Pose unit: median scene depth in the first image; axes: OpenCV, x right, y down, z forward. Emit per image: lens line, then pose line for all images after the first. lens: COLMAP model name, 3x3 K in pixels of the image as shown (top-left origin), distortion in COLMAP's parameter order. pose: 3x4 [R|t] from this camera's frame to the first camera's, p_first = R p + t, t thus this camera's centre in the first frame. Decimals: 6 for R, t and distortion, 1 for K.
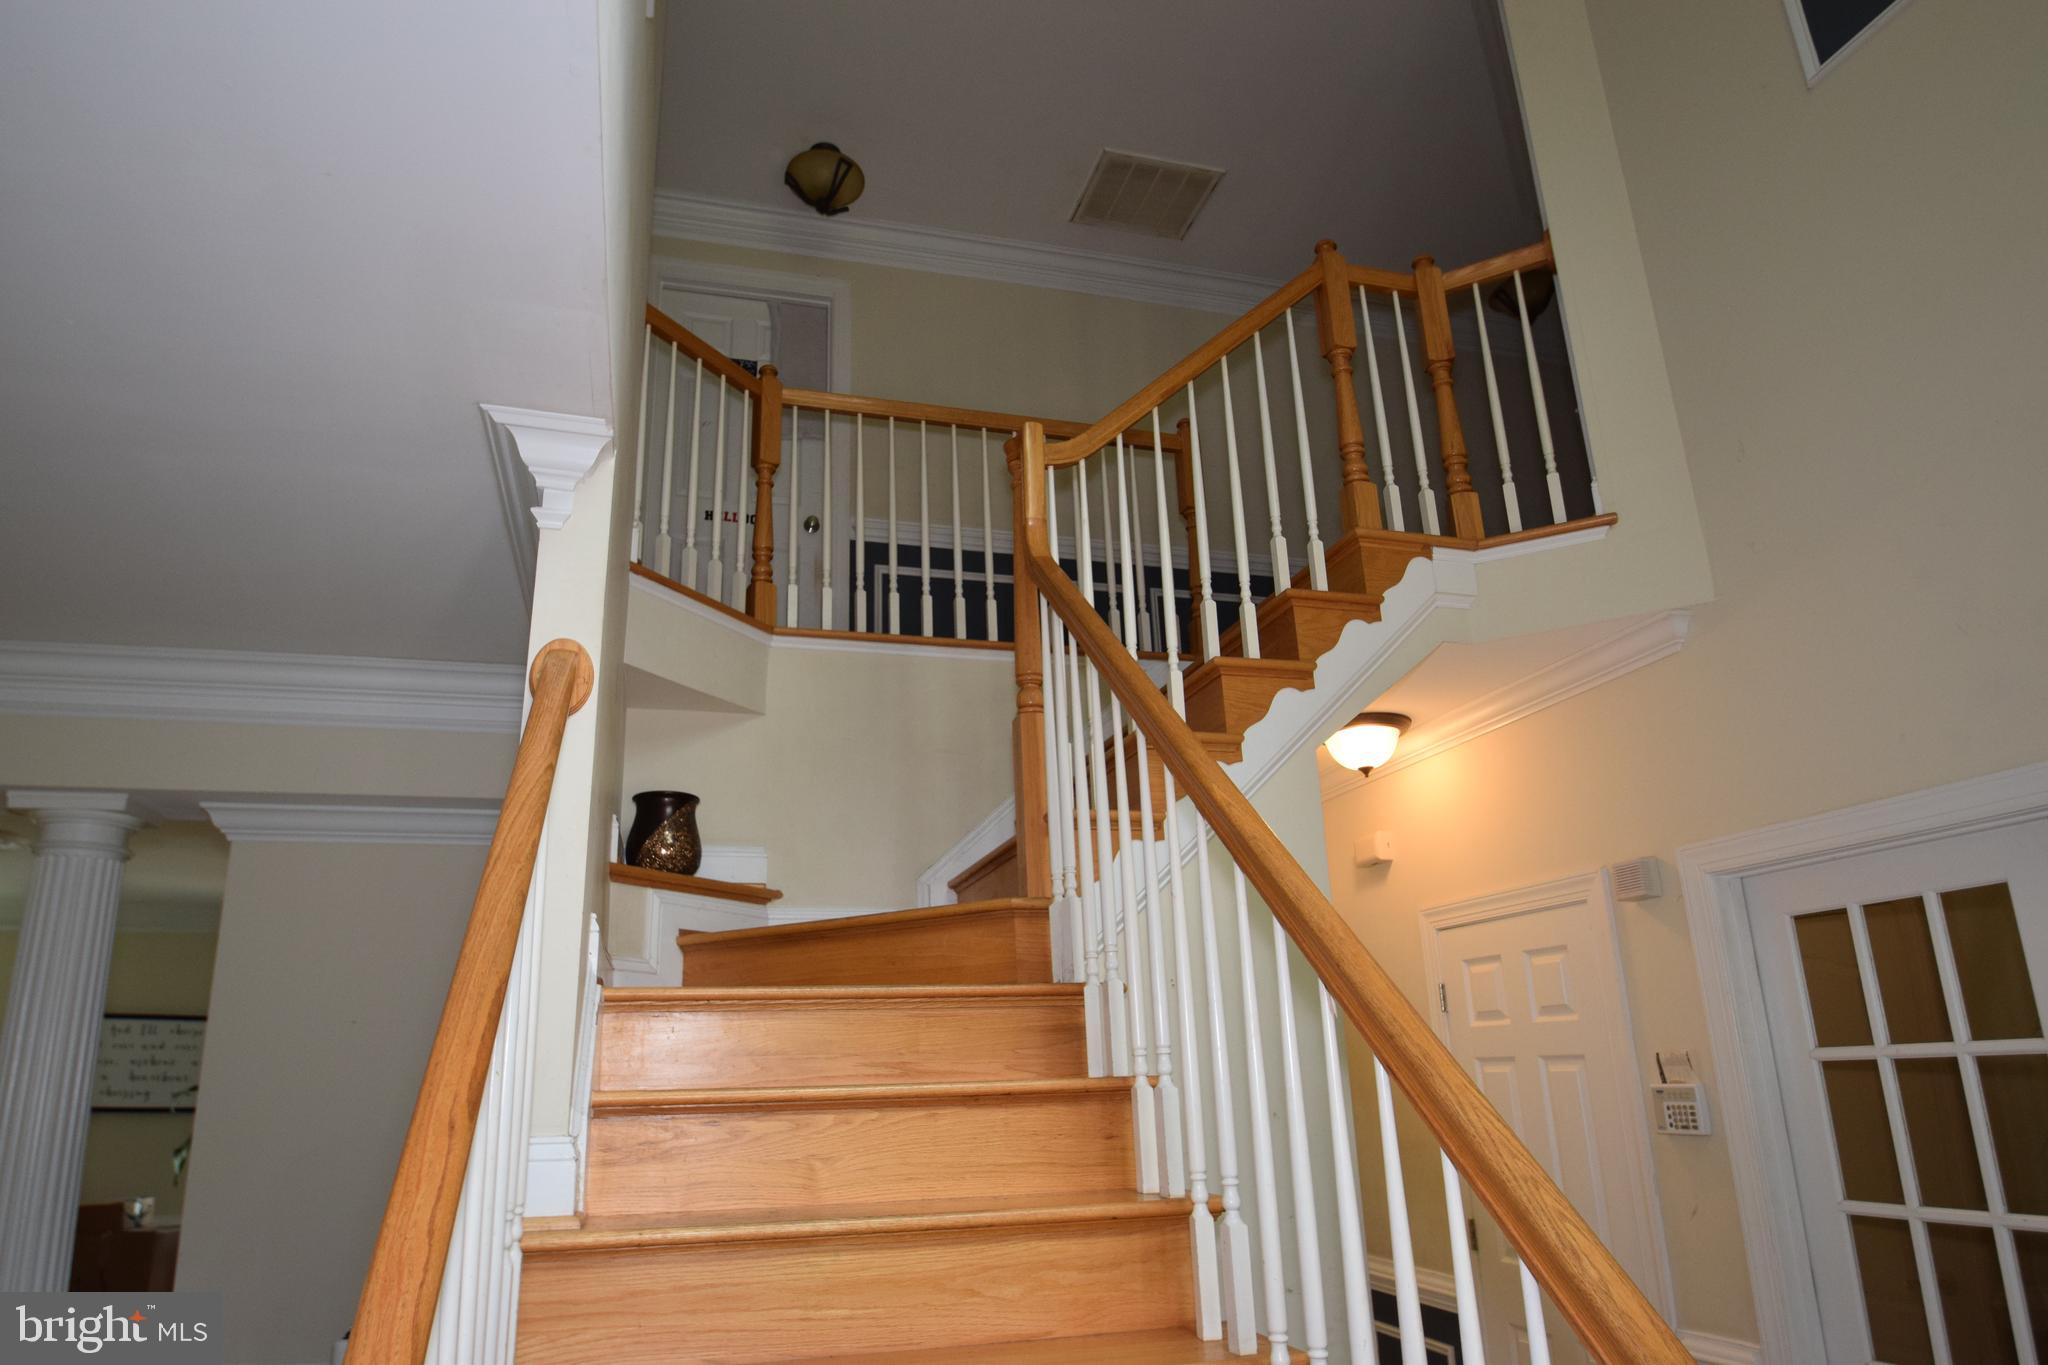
lens RADIAL K [[1193.7, 0, 1016.6], [0, 1193.7, 706.3], [0, 0, 1]] dist [-0.037535, -0.002298]
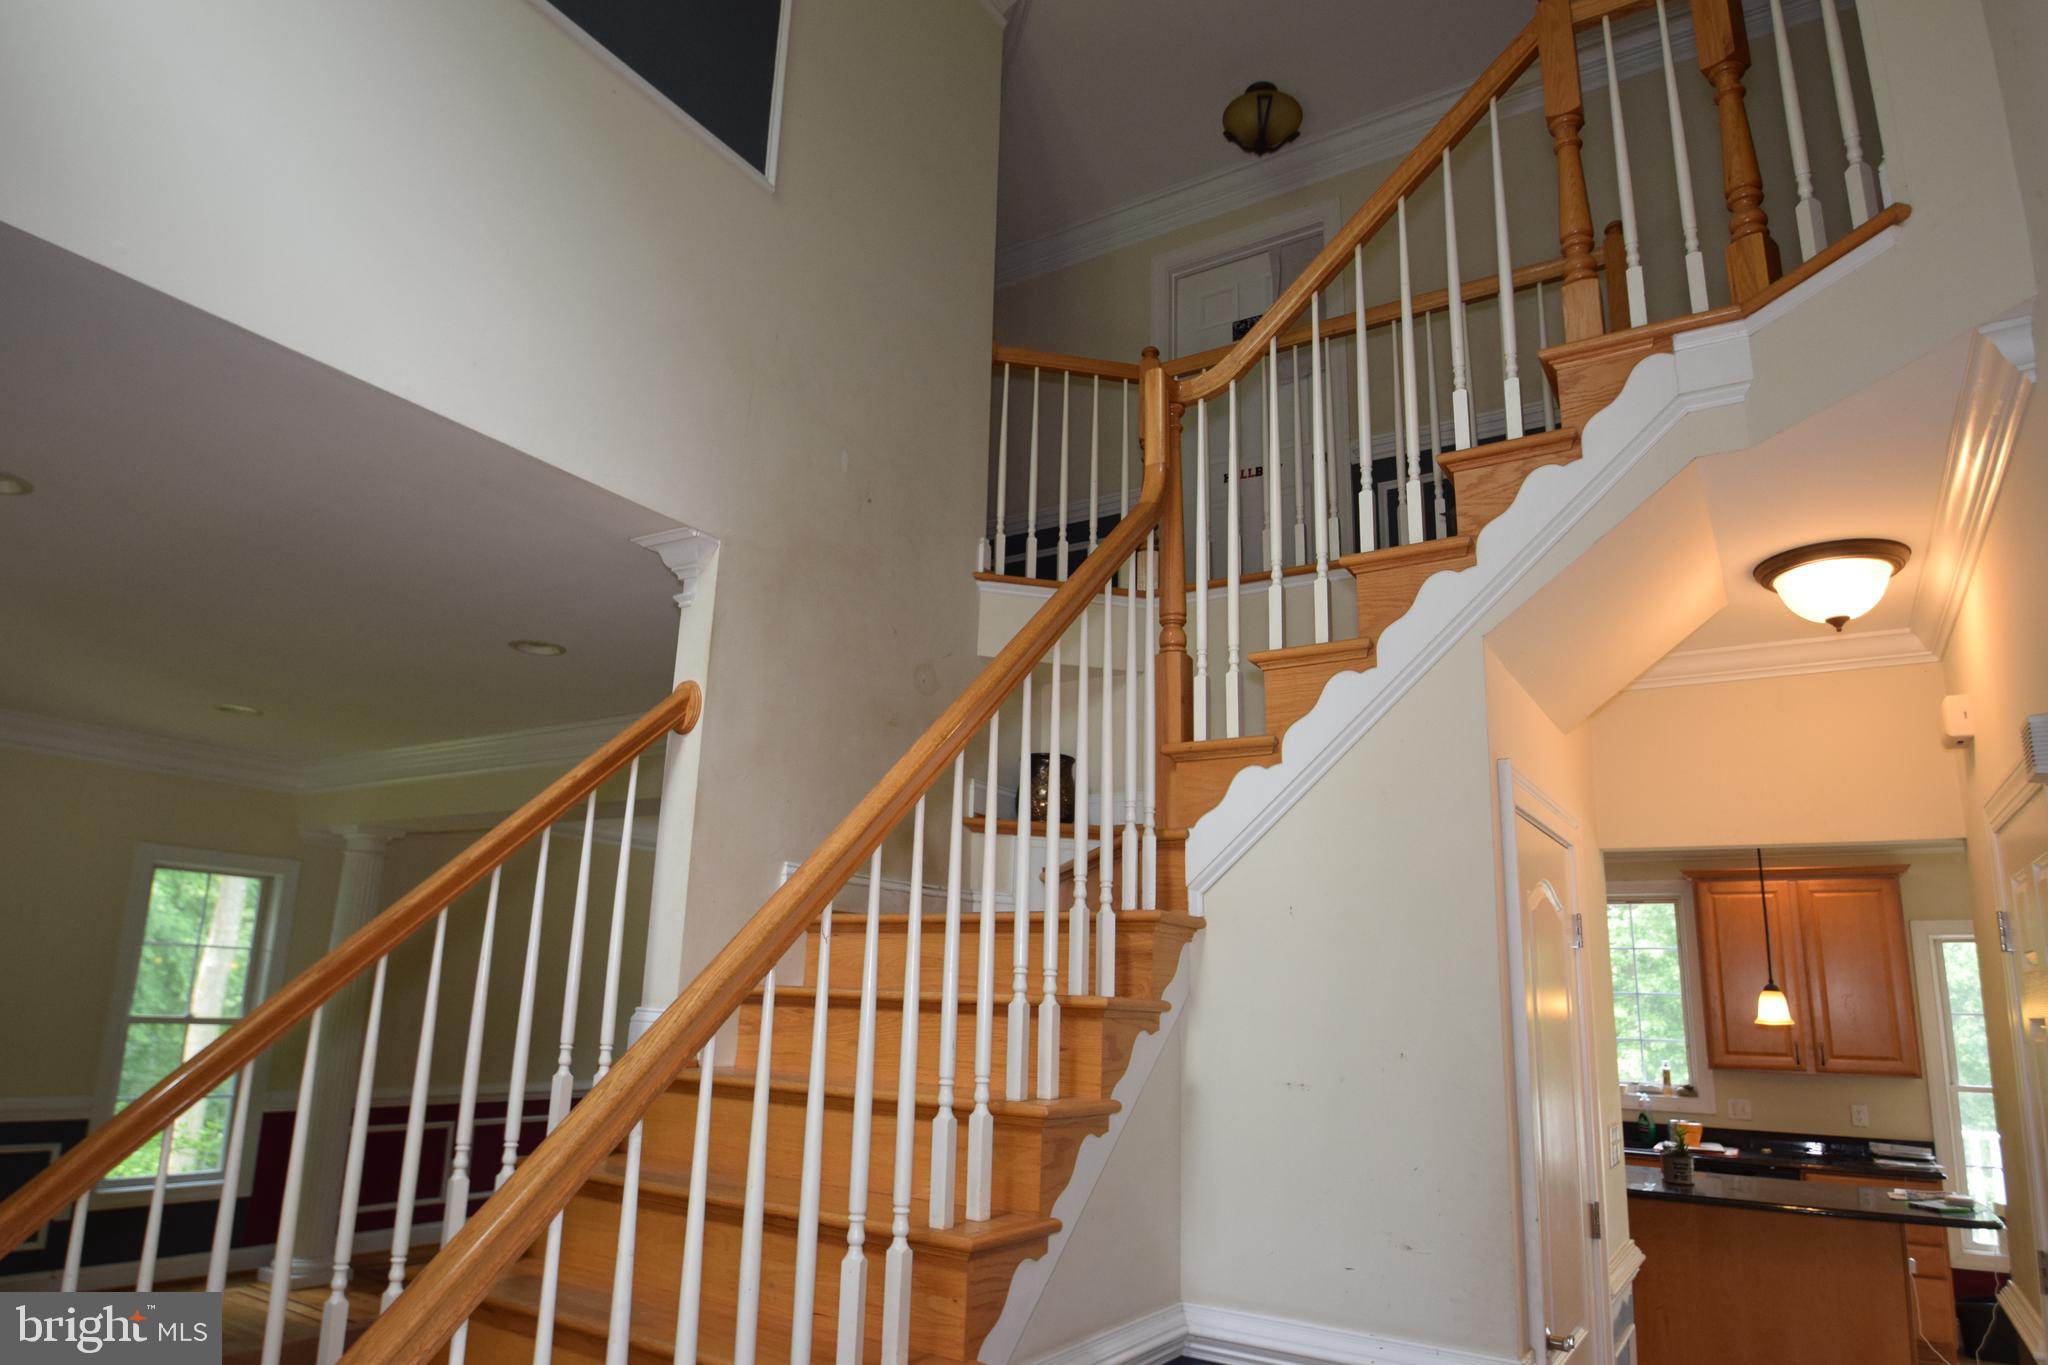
lens RADIAL K [[1245.8, 0, 1024.0], [0, 1245.8, 682.5], [0, 0, 1]] dist [-0.014493, -0.001543]
pose [[0.662479, -0.133779, -0.737038, 0.665311], [0.163559, 0.986016, -0.031957, 0.042161], [0.731006, -0.099379, 0.675095, 0.154658]]
